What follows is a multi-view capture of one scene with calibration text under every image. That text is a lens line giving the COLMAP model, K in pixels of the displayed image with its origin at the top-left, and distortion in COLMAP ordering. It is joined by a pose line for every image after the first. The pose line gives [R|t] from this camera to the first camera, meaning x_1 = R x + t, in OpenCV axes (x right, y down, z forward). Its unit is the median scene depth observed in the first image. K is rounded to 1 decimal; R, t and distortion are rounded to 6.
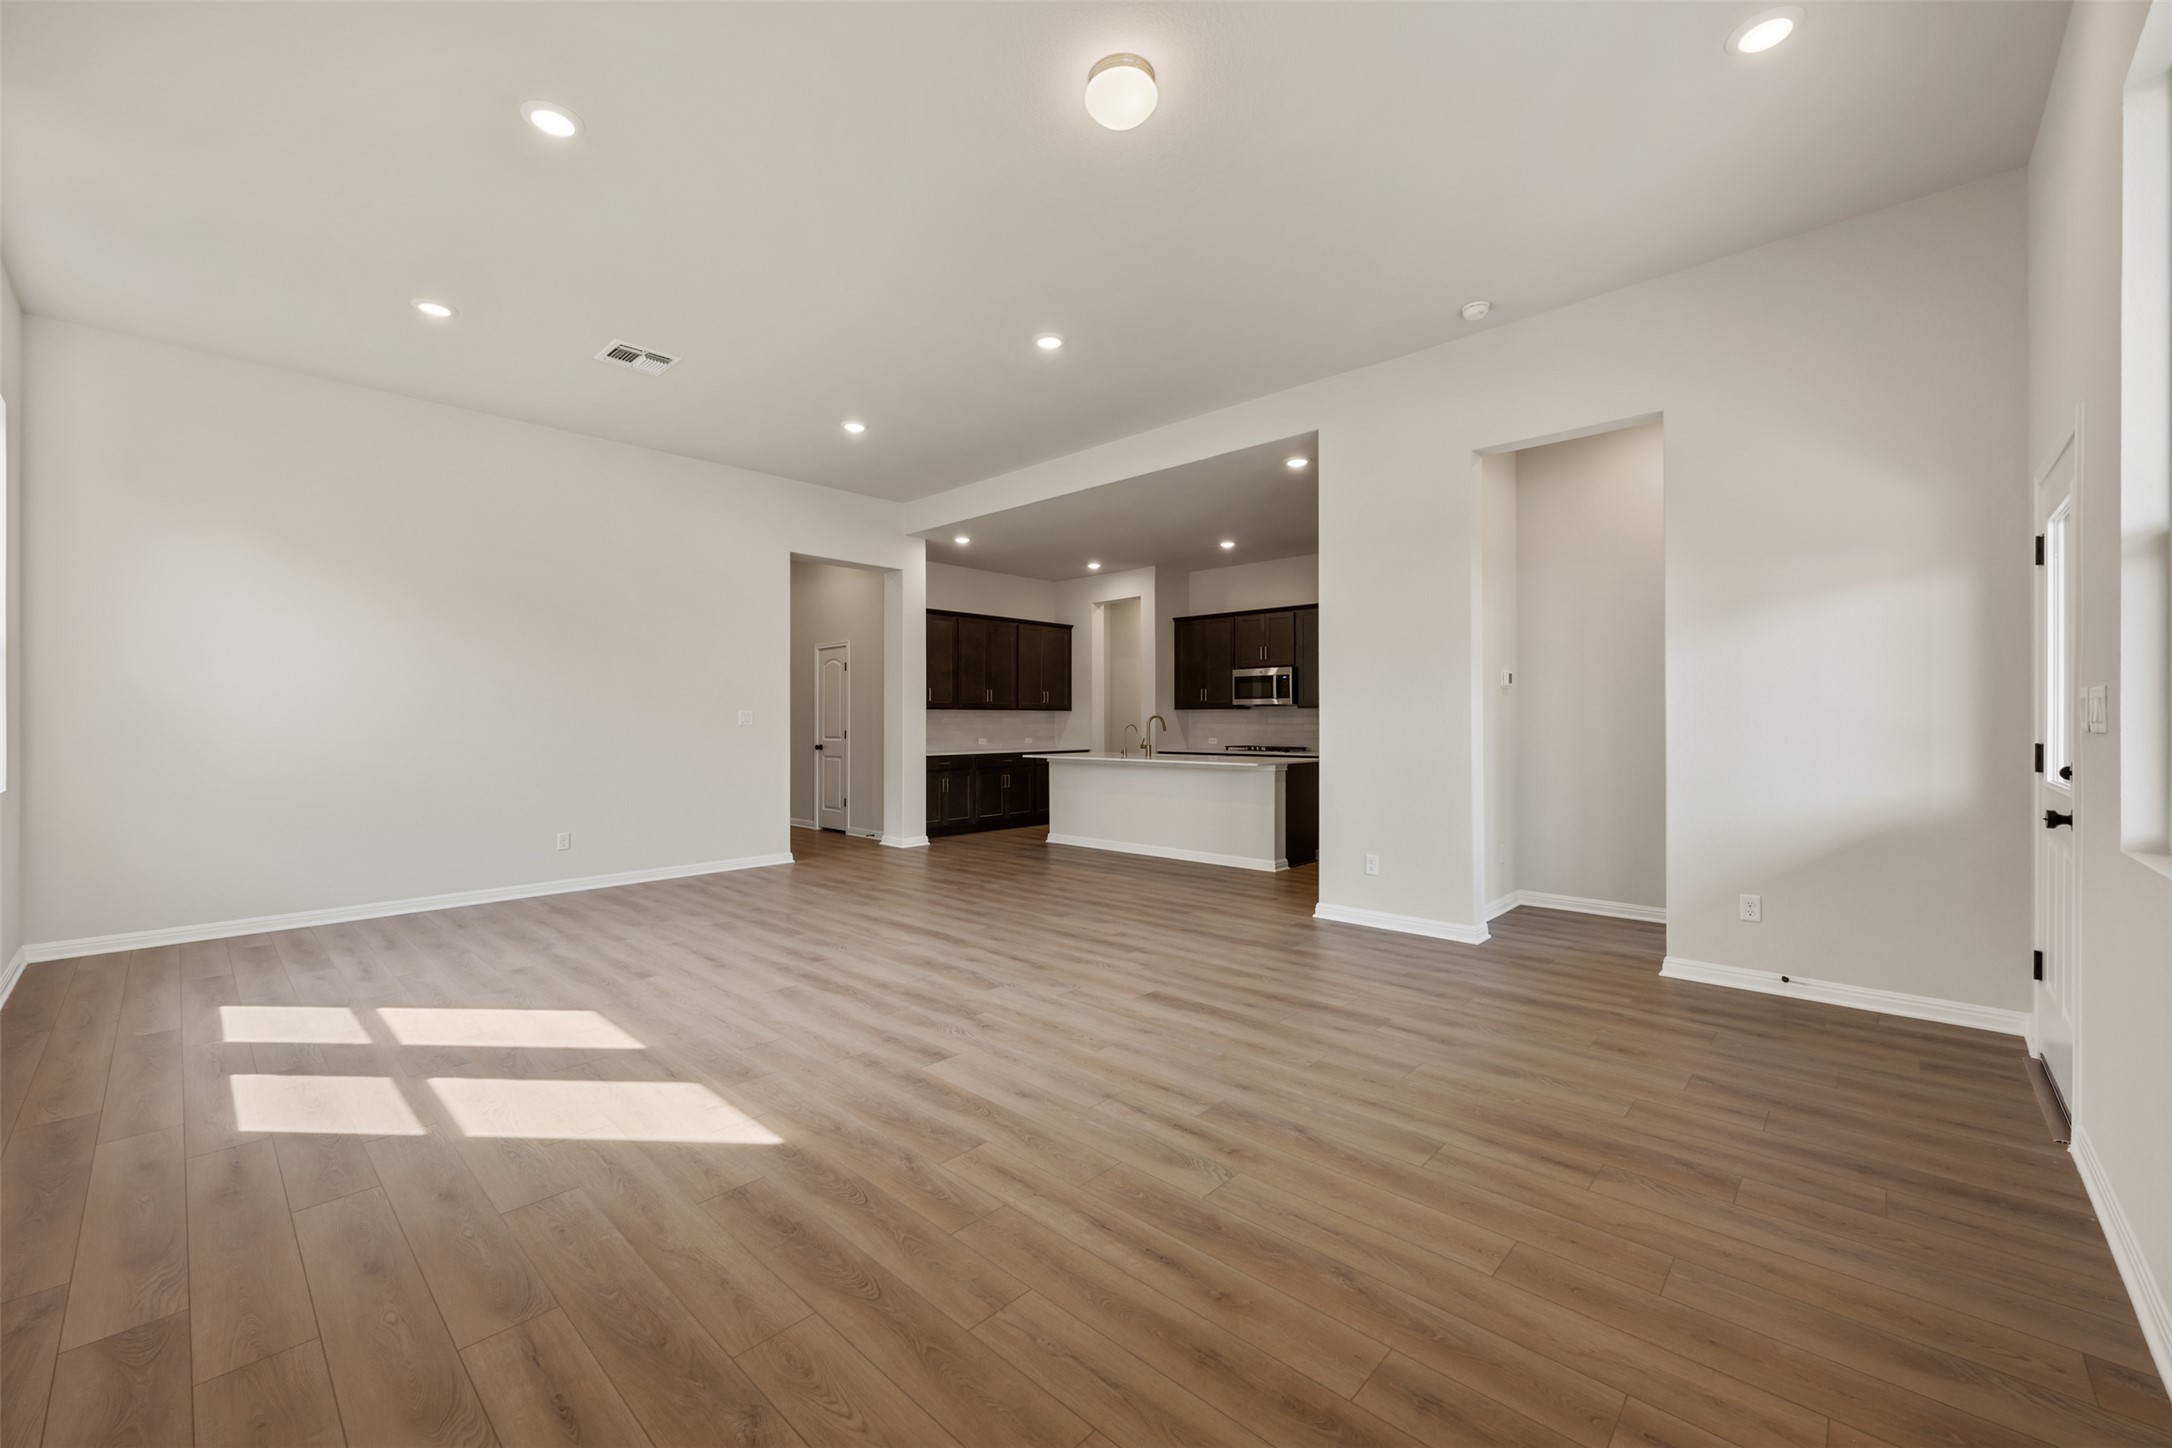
lens RADIAL K [[861.3, 0, 1075.6], [0, 861.3, 721.2], [0, 0, 1]] dist [-0.001816, 0.000583]
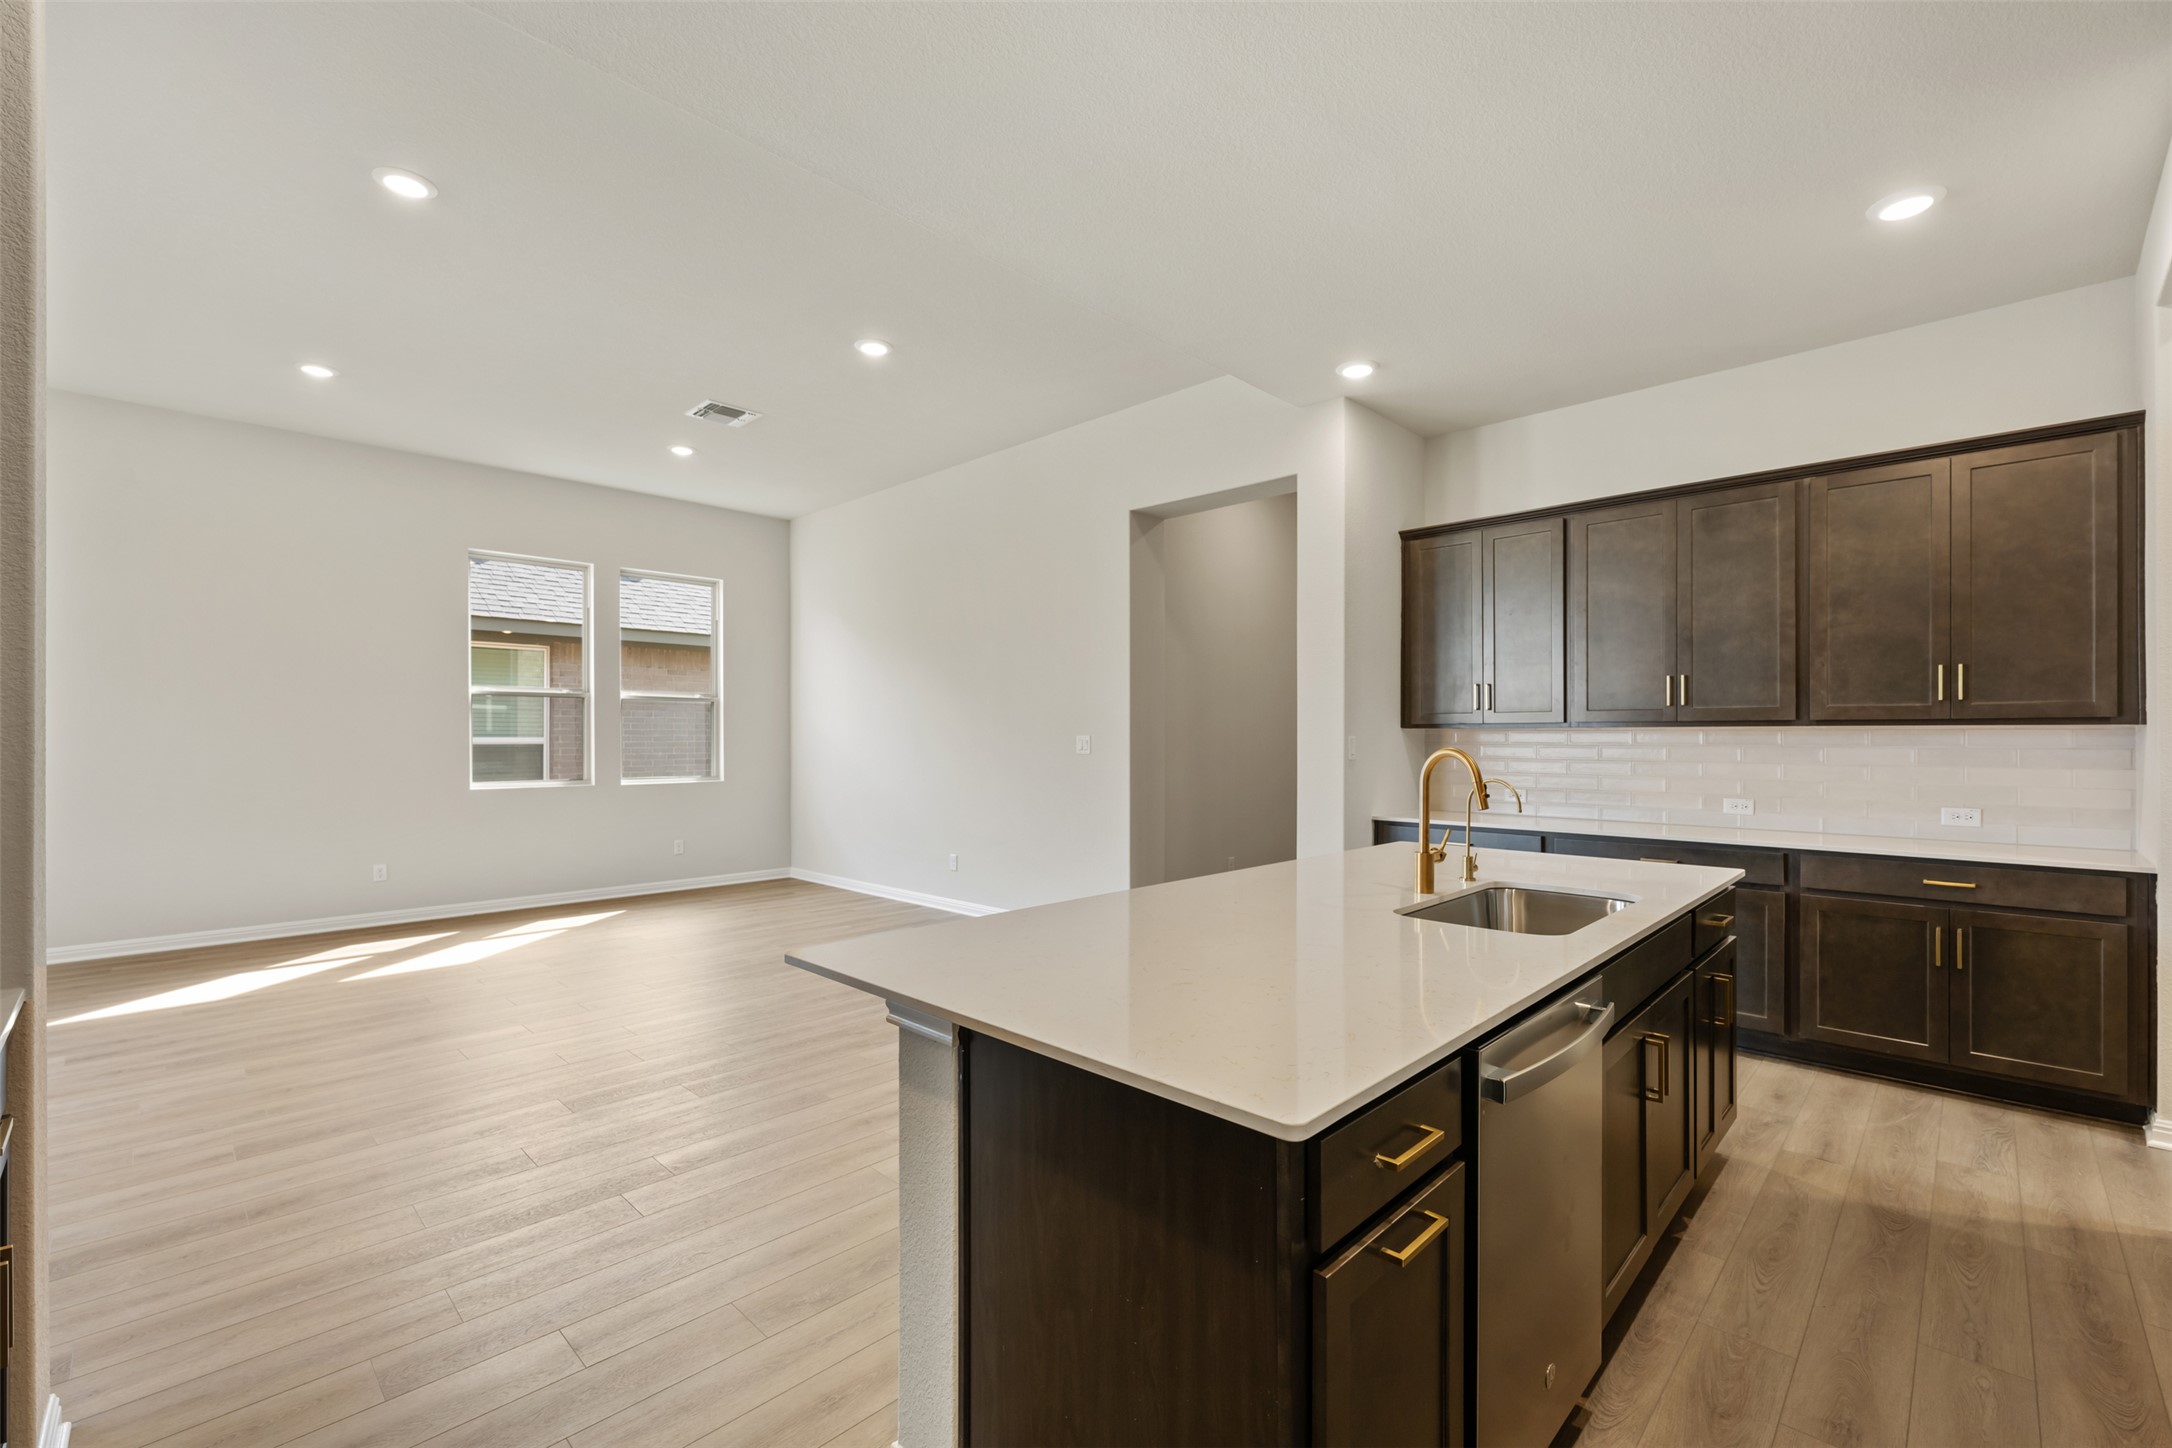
lens RADIAL K [[910.7, 0, 1088.6], [0, 910.7, 731.0], [0, 0, 1]] dist [-0.008716, 0.000794]
pose [[-0.009417, -0.006964, -0.999931, 0.328651], [-0.002603, 0.999973, -0.006939, -0.007567], [0.999952, 0.002537, -0.009435, 0.767230]]
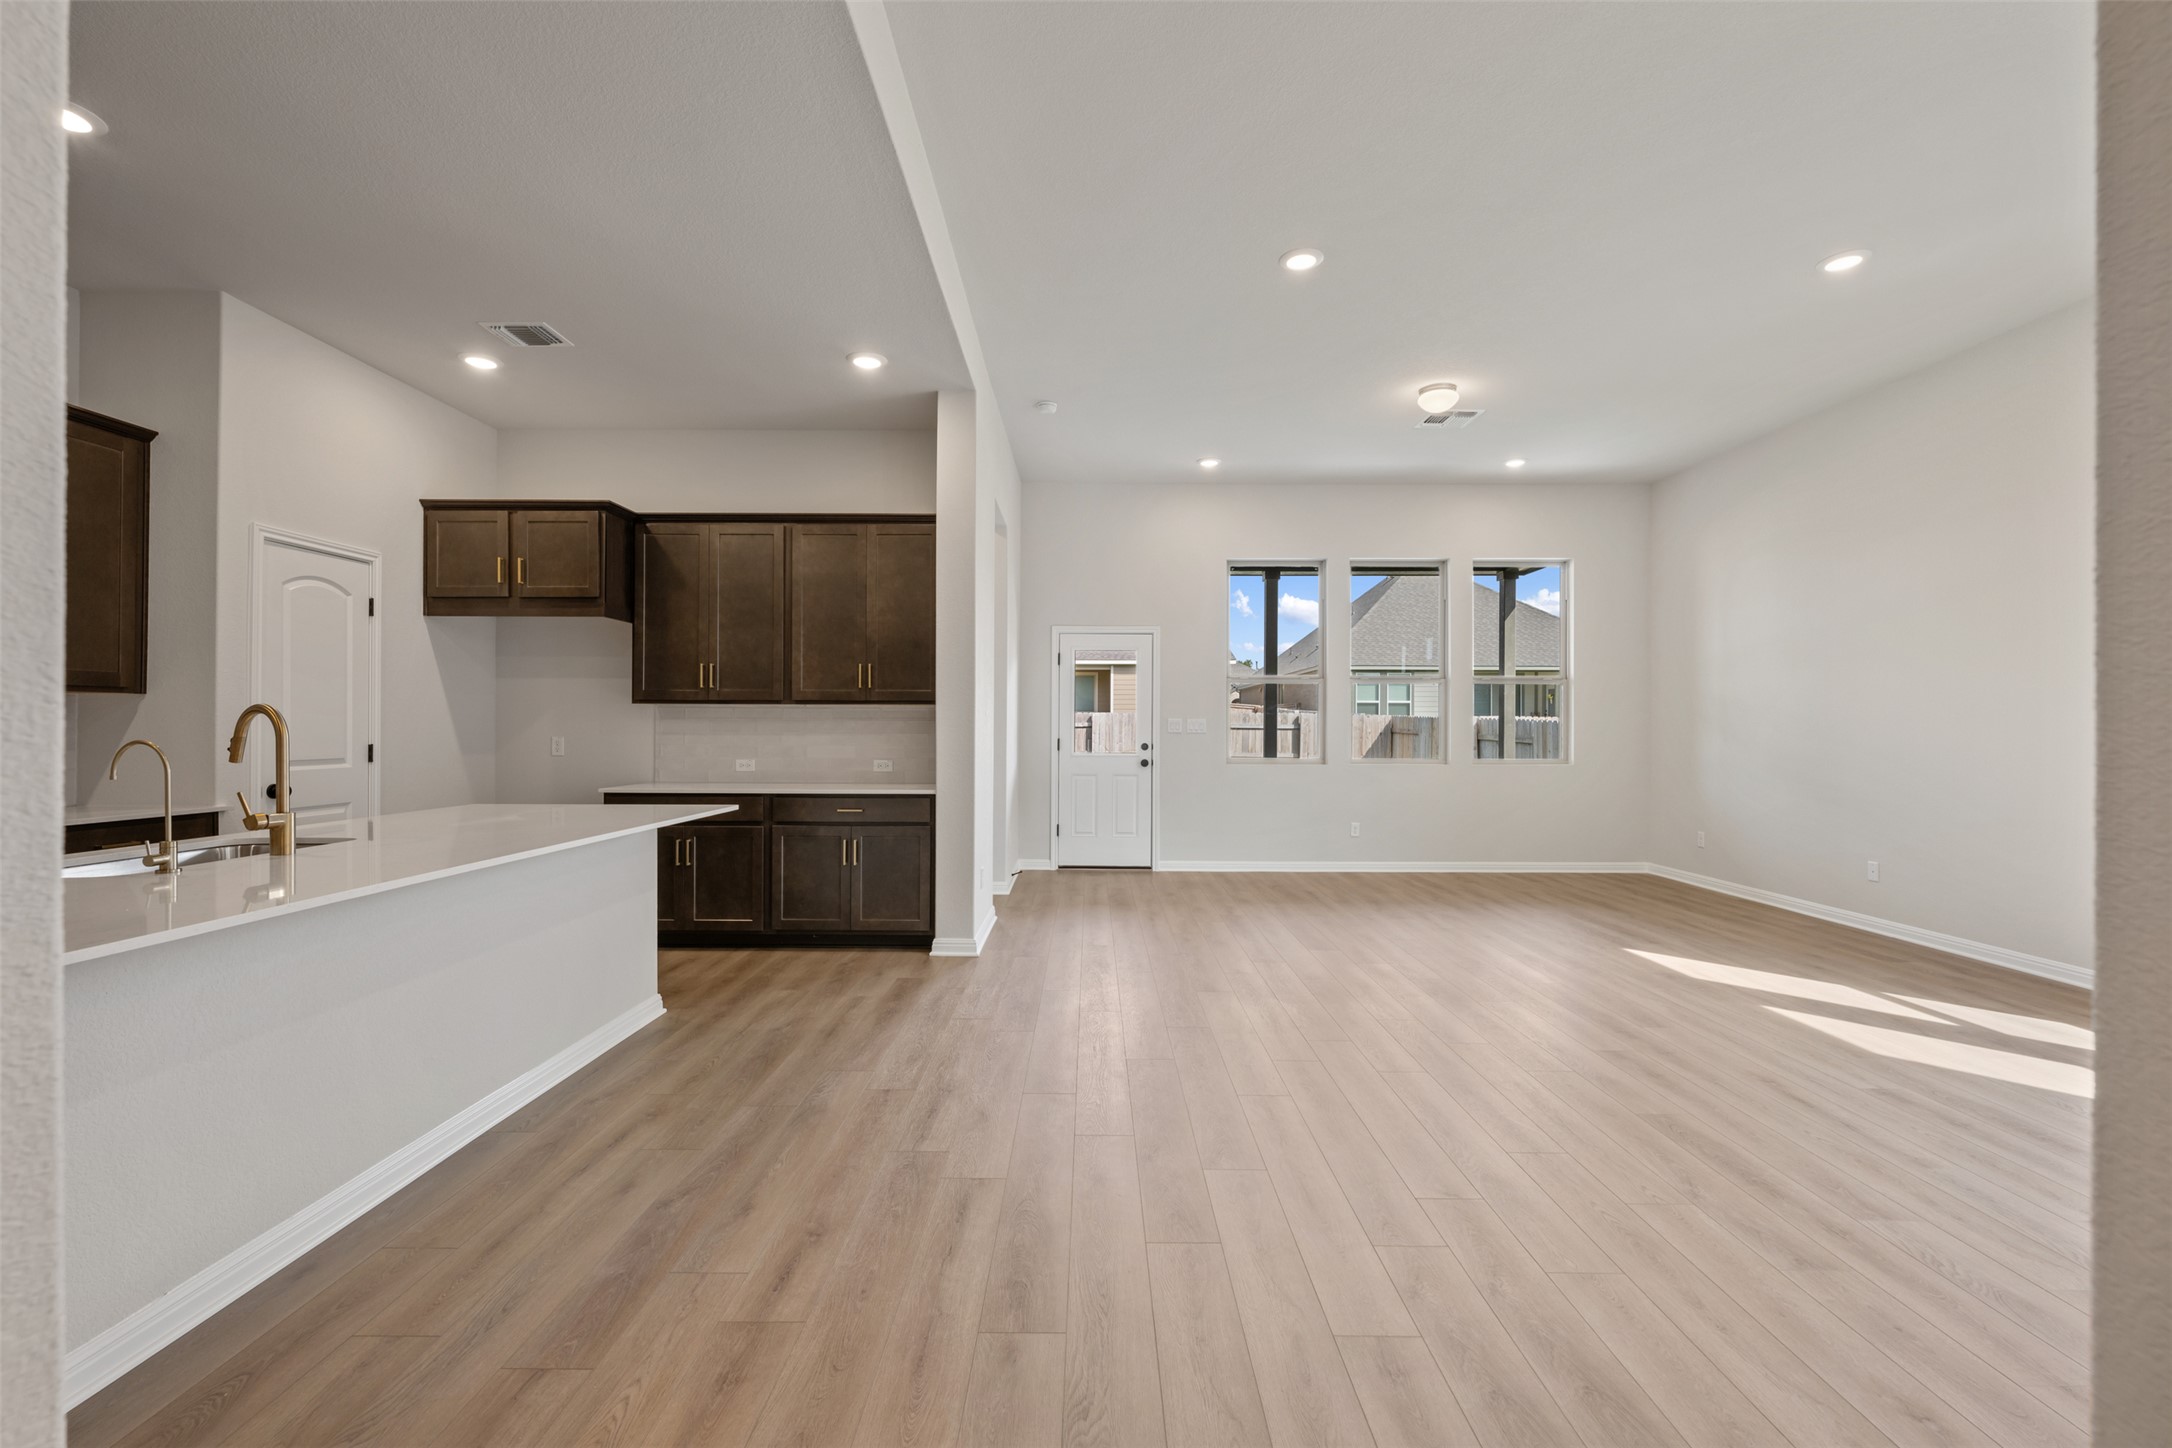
lens RADIAL K [[910.7, 0, 1087.6], [0, 910.7, 727.2], [0, 0, 1]] dist [-0.008716, 0.000794]
pose [[-0.688759, 0.000828, 0.724990, -0.257593], [-0.002533, 0.999990, -0.003548, 0.000577], [-0.724986, -0.004280, -0.688751, 0.869995]]
